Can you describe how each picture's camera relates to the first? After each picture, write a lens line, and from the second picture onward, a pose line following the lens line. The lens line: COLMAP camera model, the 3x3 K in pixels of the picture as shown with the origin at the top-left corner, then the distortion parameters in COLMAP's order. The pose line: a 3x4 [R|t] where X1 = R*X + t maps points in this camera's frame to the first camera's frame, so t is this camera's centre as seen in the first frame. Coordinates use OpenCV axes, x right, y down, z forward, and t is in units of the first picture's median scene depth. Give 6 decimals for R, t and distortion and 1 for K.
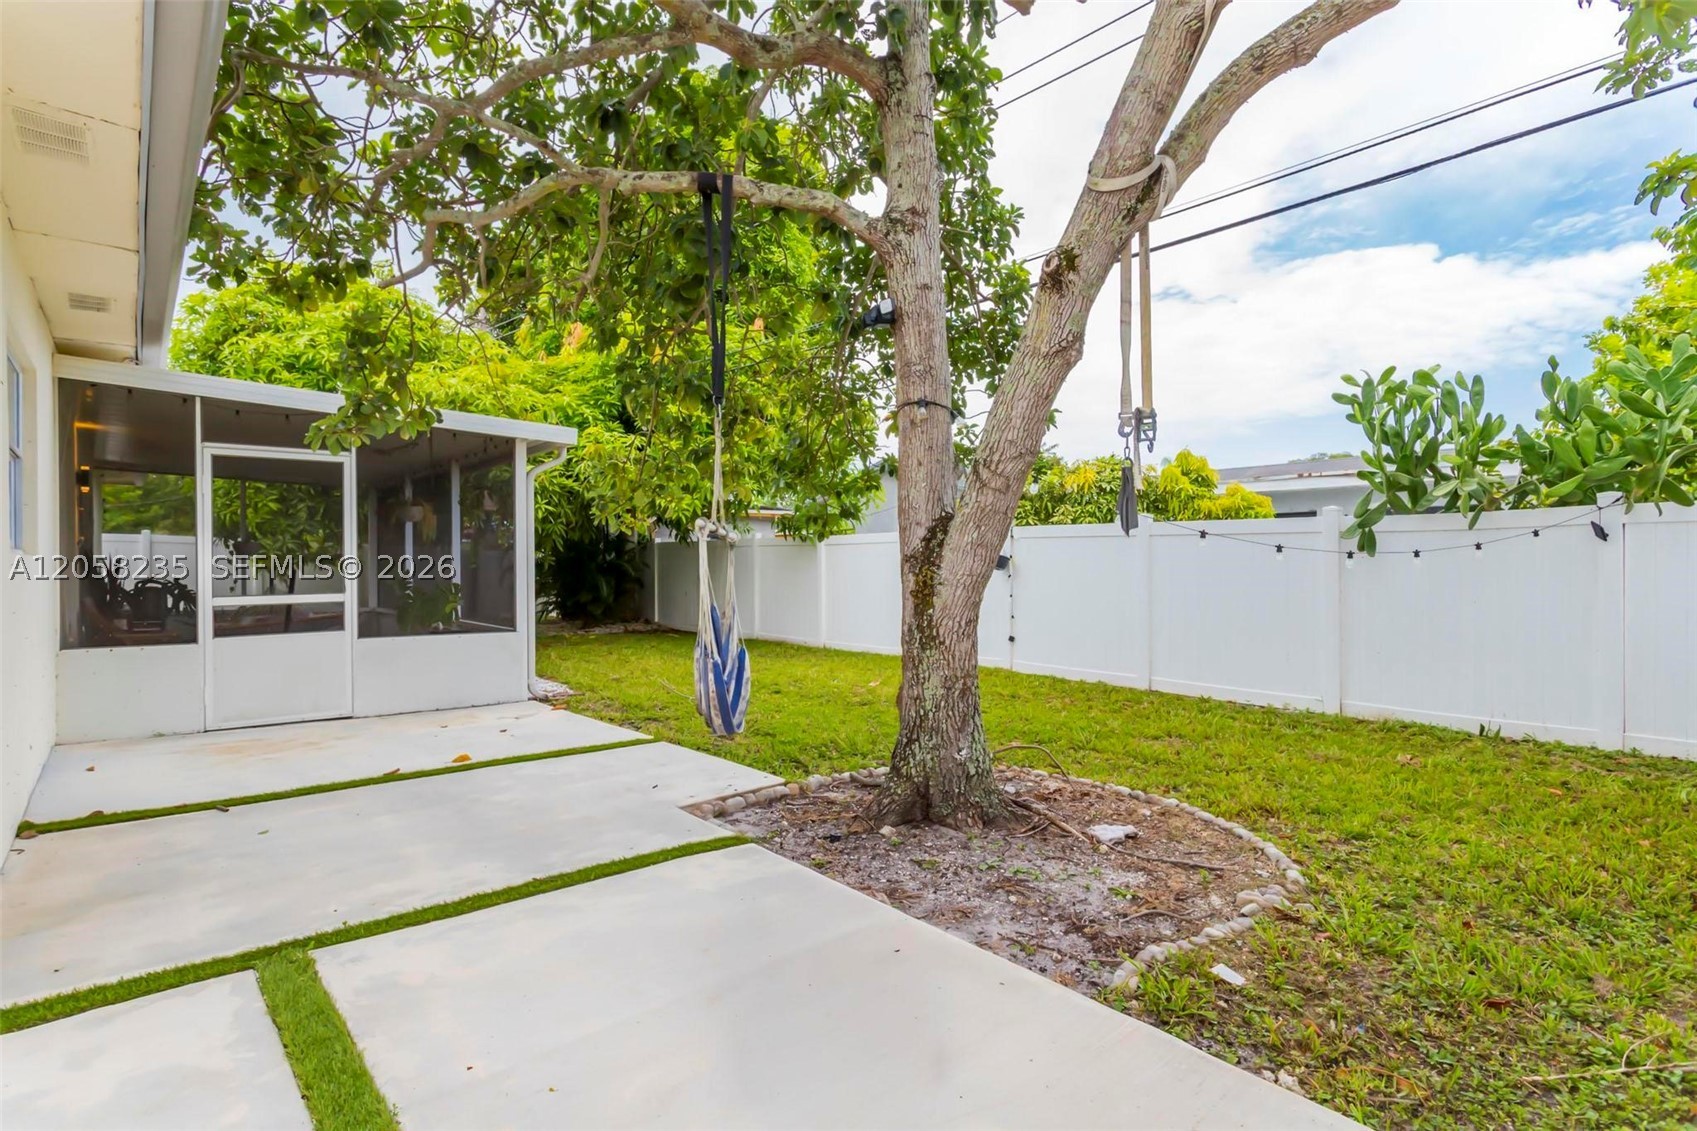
lens RADIAL K [[790.9, 0, 848.5], [0, 790.9, 565.5], [0, 0, 1]] dist [0.000442, 0.000044]
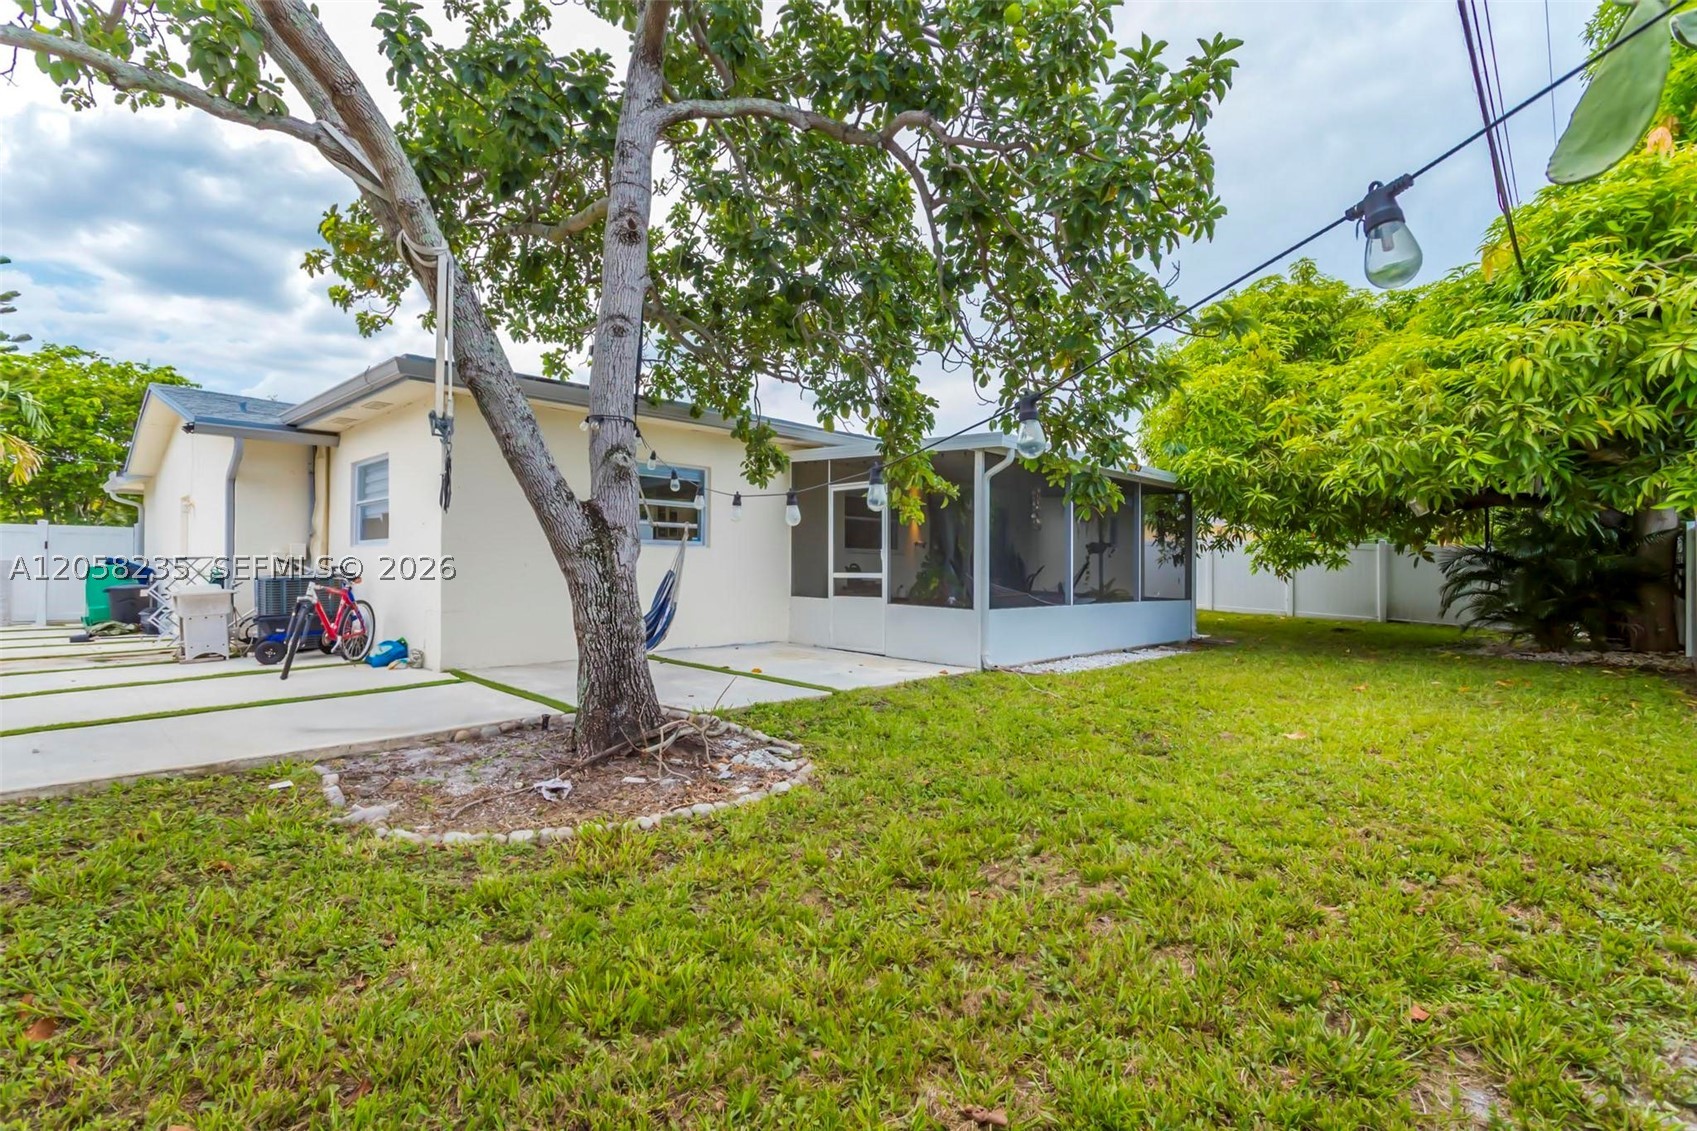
lens RADIAL K [[790.9, 0, 848.5], [0, 790.9, 565.5], [0, 0, 1]] dist [0.000442, 0.000044]
pose [[0.084038, 0.005199, -0.996449, 0.876662], [-0.011009, 0.999930, 0.004288, 0.015541], [0.996402, 0.010610, 0.084089, 0.818439]]
